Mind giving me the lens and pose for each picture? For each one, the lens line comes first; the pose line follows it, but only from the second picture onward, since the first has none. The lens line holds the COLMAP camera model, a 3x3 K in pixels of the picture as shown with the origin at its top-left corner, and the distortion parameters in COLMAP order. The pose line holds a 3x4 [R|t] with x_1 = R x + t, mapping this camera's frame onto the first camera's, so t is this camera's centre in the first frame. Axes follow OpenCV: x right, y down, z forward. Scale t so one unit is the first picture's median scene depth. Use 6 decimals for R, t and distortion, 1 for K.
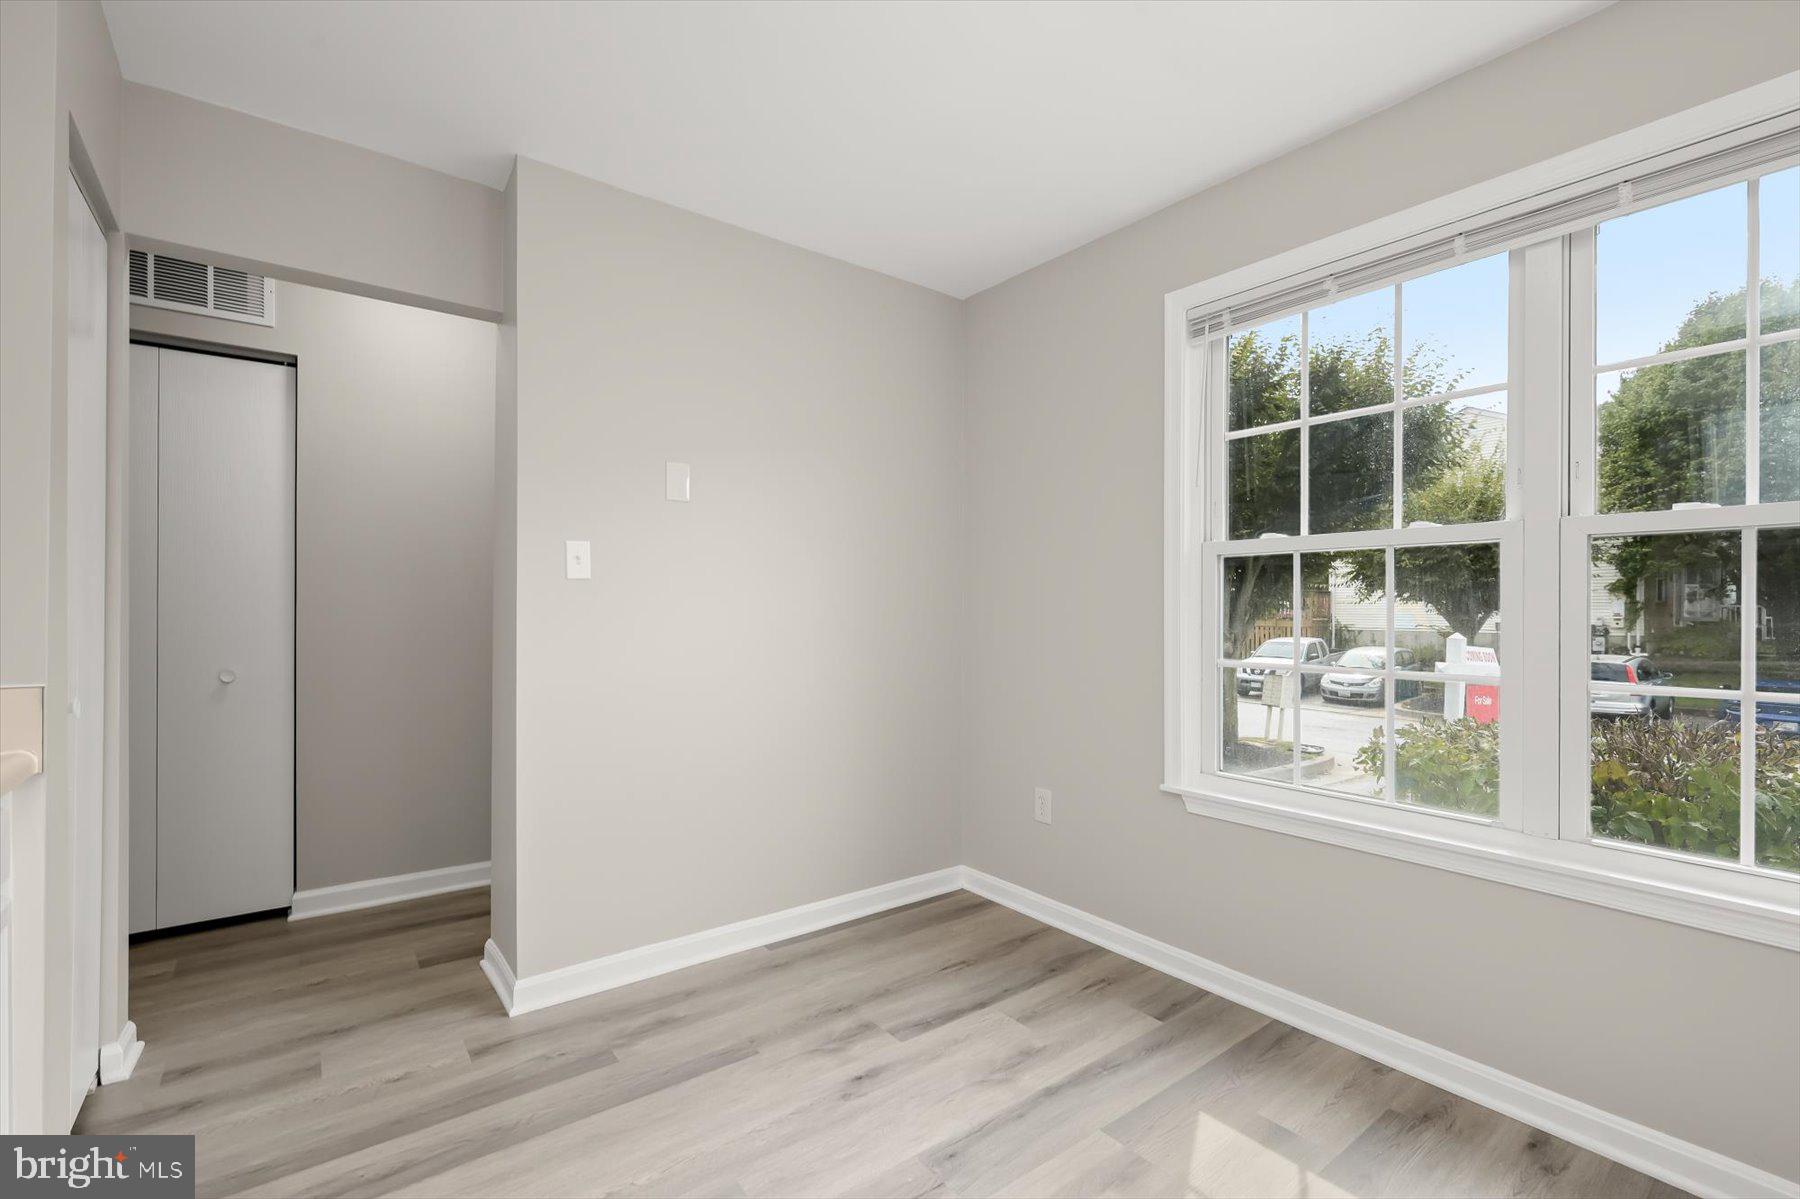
lens RADIAL K [[793.8, 0, 914.5], [0, 793.8, 614.9], [0, 0, 1]] dist [-0.001194, -0.000221]
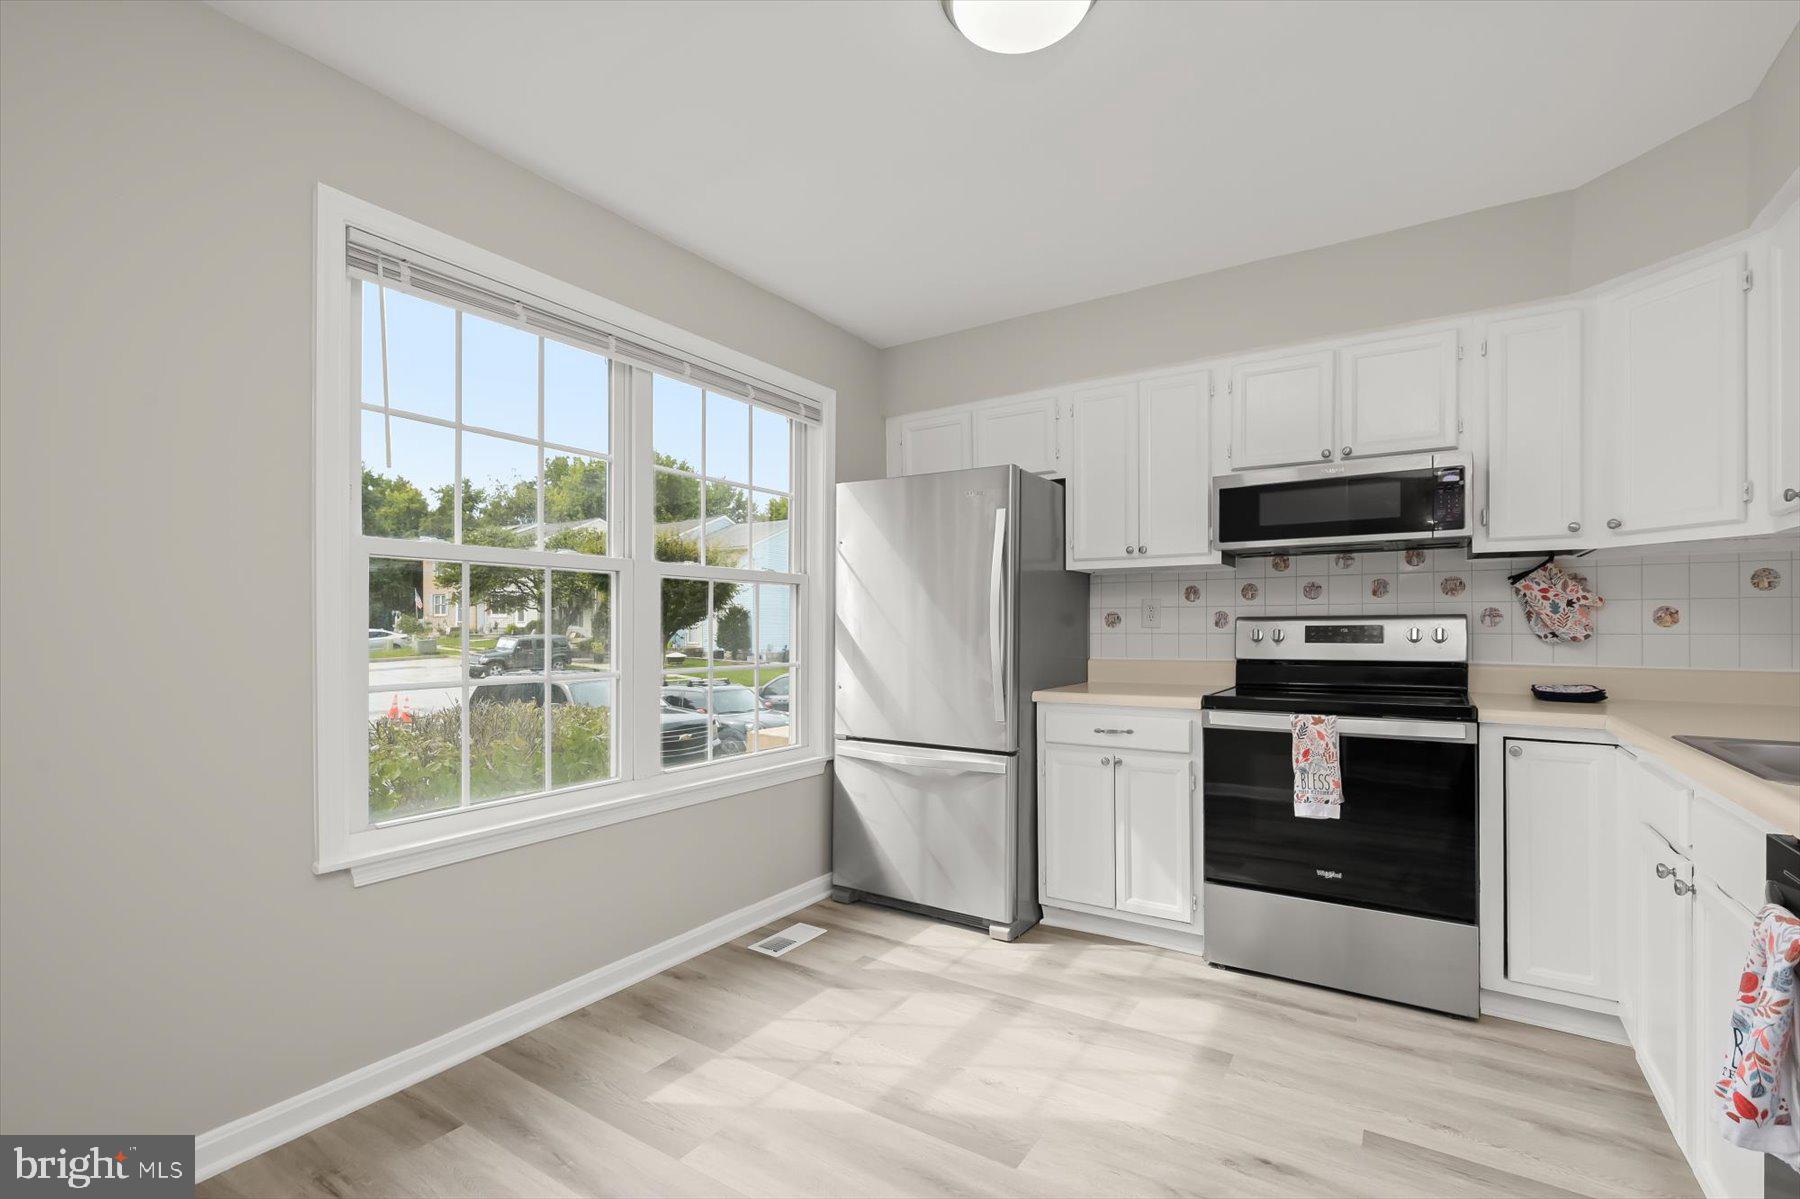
lens RADIAL K [[793.8, 0, 914.5], [0, 793.8, 614.9], [0, 0, 1]] dist [-0.001194, -0.000221]
pose [[-0.332727, 0.005958, 0.943005, -0.673504], [0.000776, 0.999981, -0.006044, -0.008711], [-0.943023, -0.001279, -0.332725, 0.910842]]
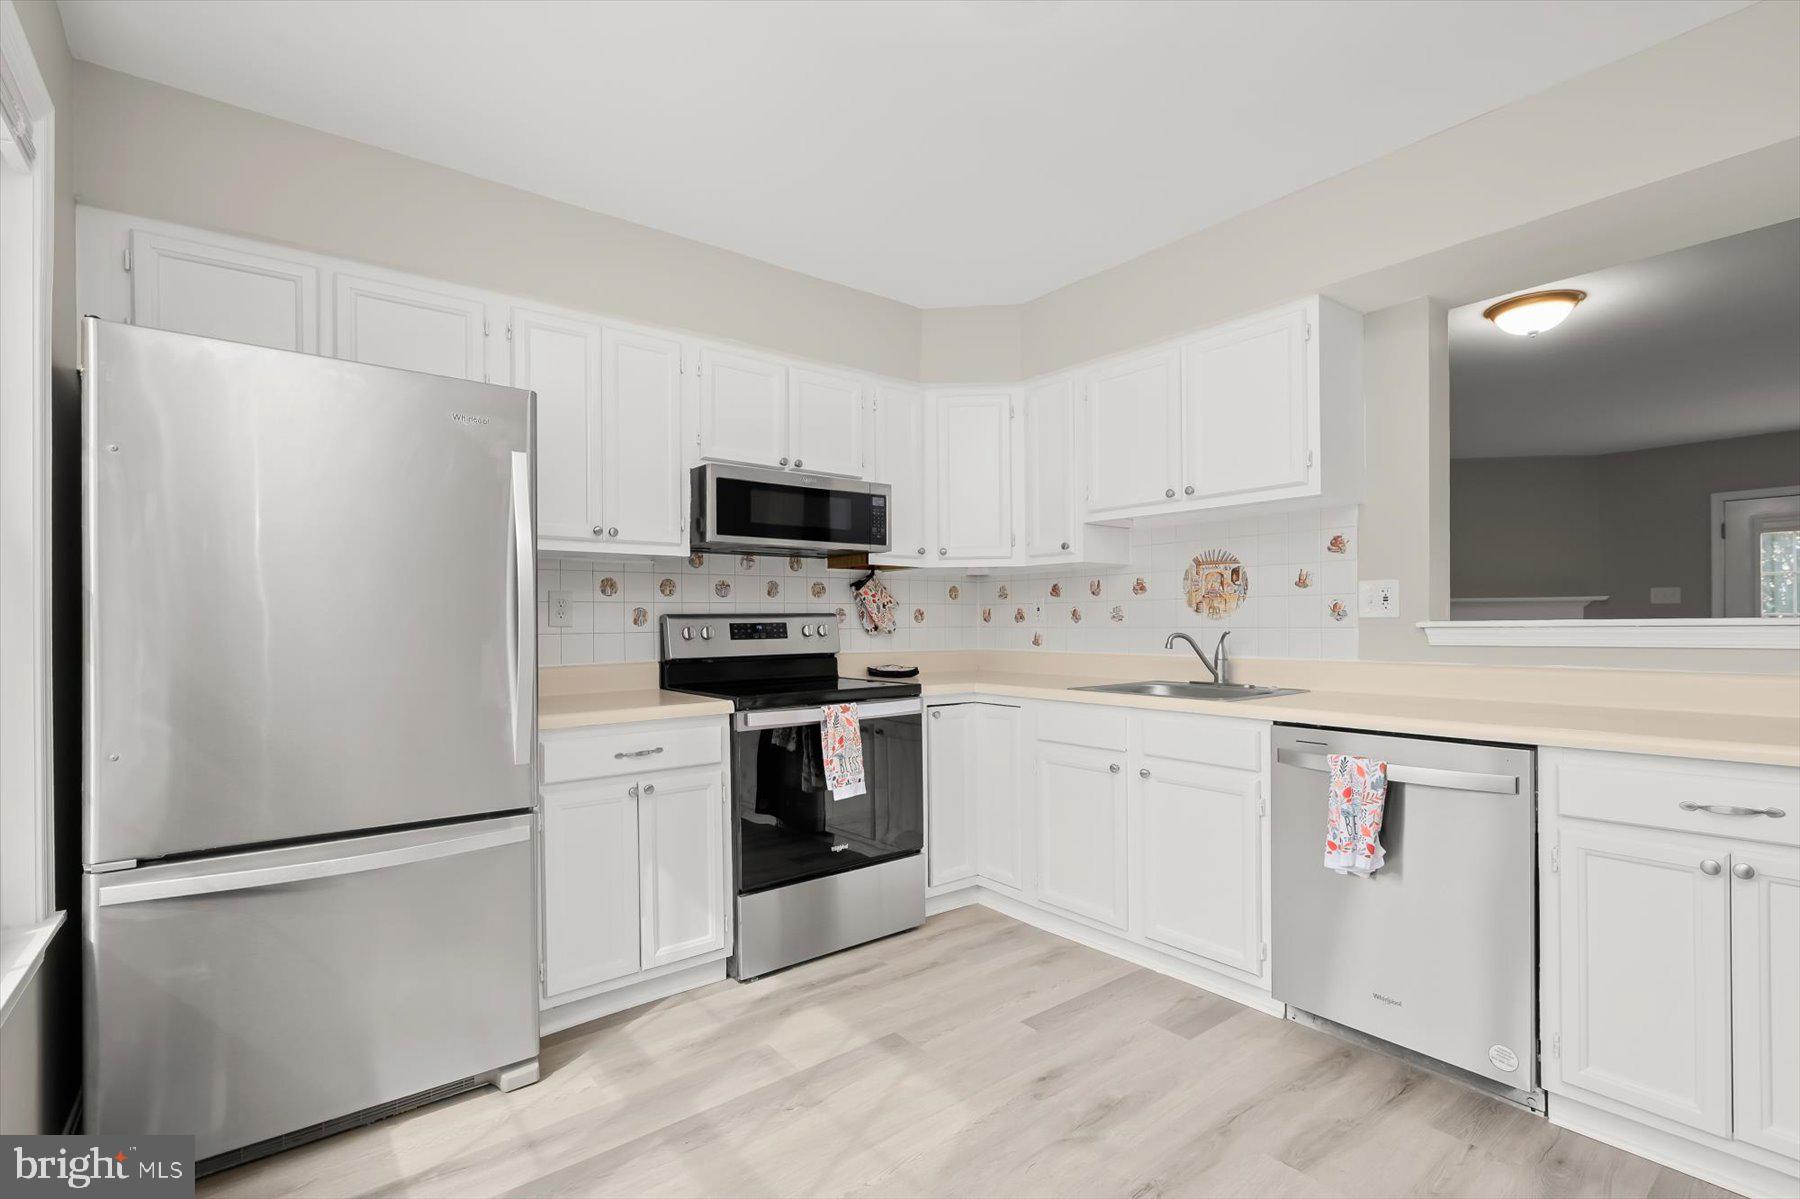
lens RADIAL K [[815.0, 0, 905.4], [0, 815.0, 615.2], [0, 0, 1]] dist [-0.000033, -0.000138]
pose [[-0.999999, -0.000527, 0.000883, 0.155437], [-0.000531, 0.999988, -0.004855, -0.004655], [-0.000881, -0.004856, -0.999988, 1.288466]]
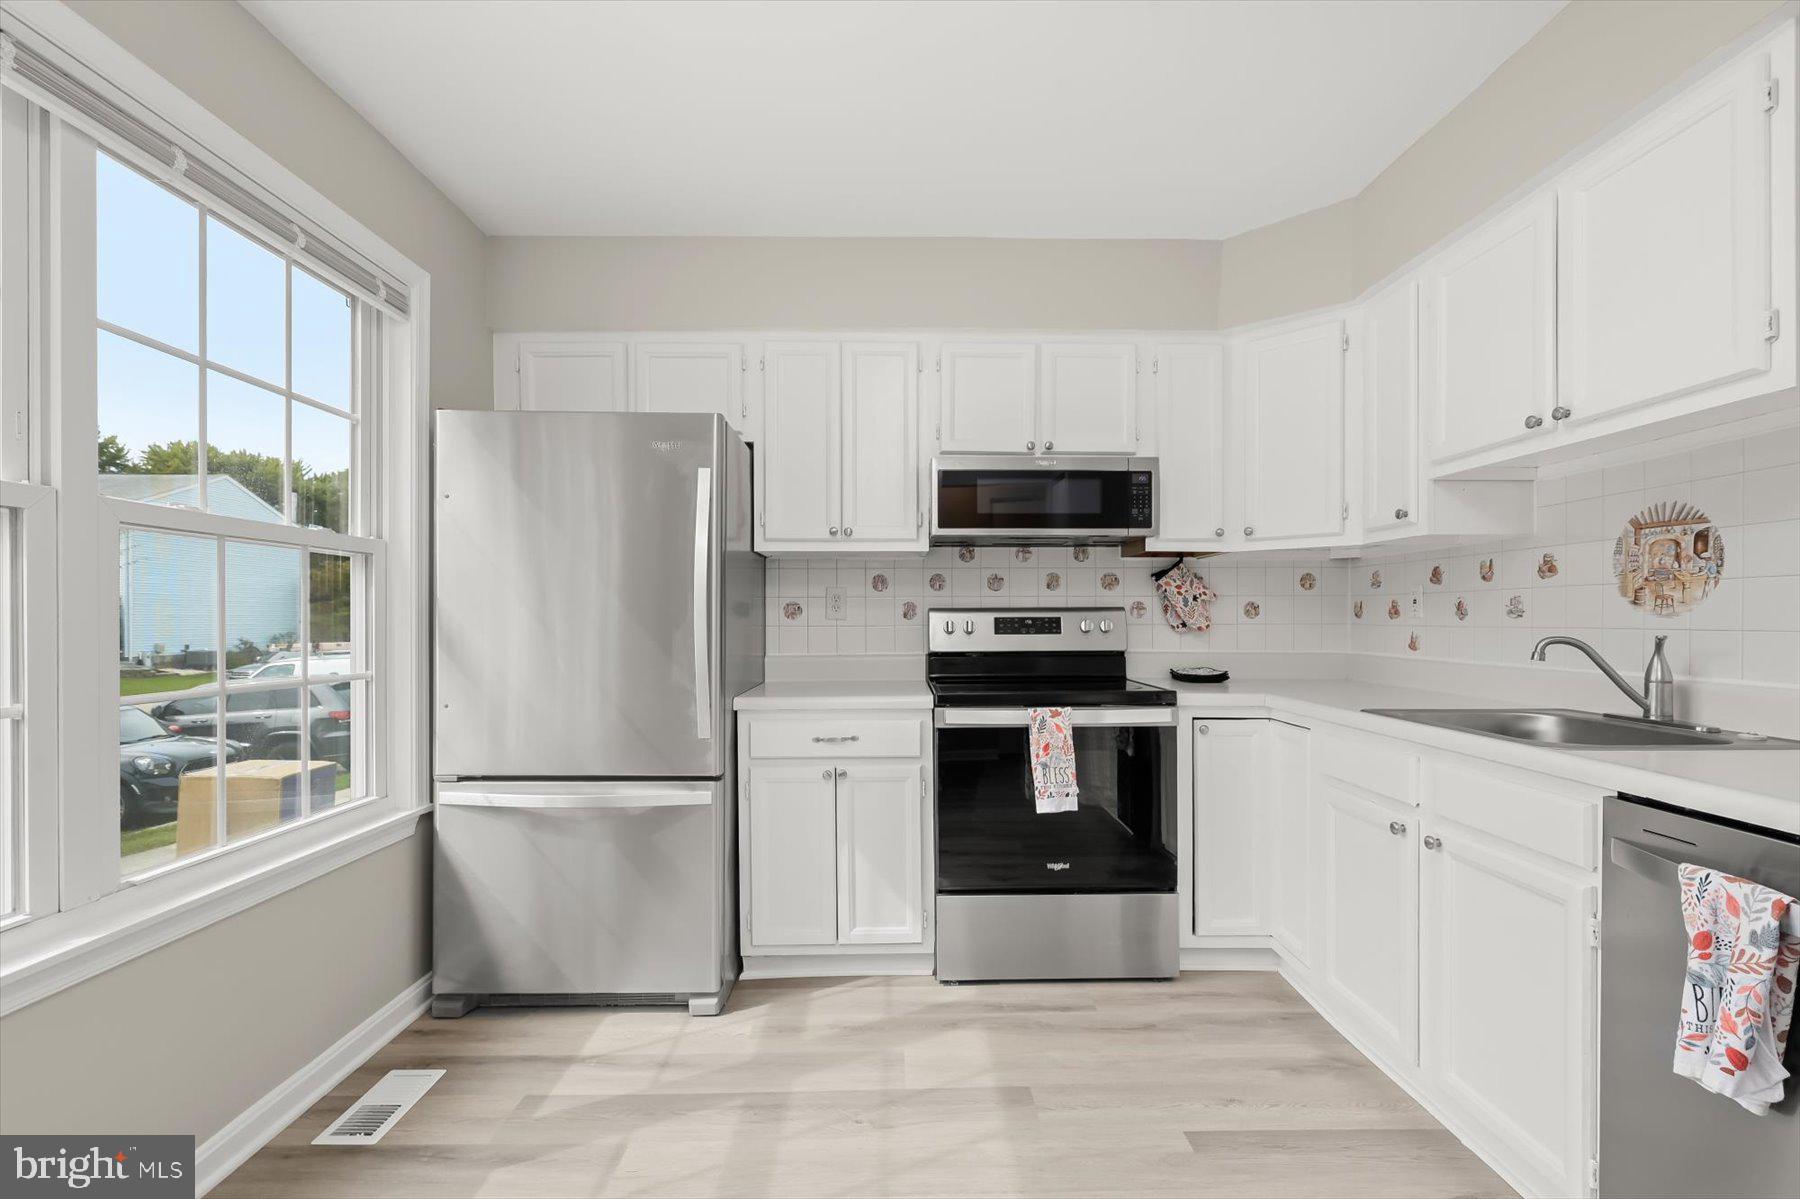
lens RADIAL K [[799.0, 0, 910.5], [0, 799.0, 616.1], [0, 0, 1]] dist [0.000532, 0.000321]
pose [[-0.797892, -0.005765, 0.602772, -0.289244], [-0.003637, 0.999982, 0.004750, -0.005641], [-0.602789, 0.001598, -0.797899, 1.017768]]
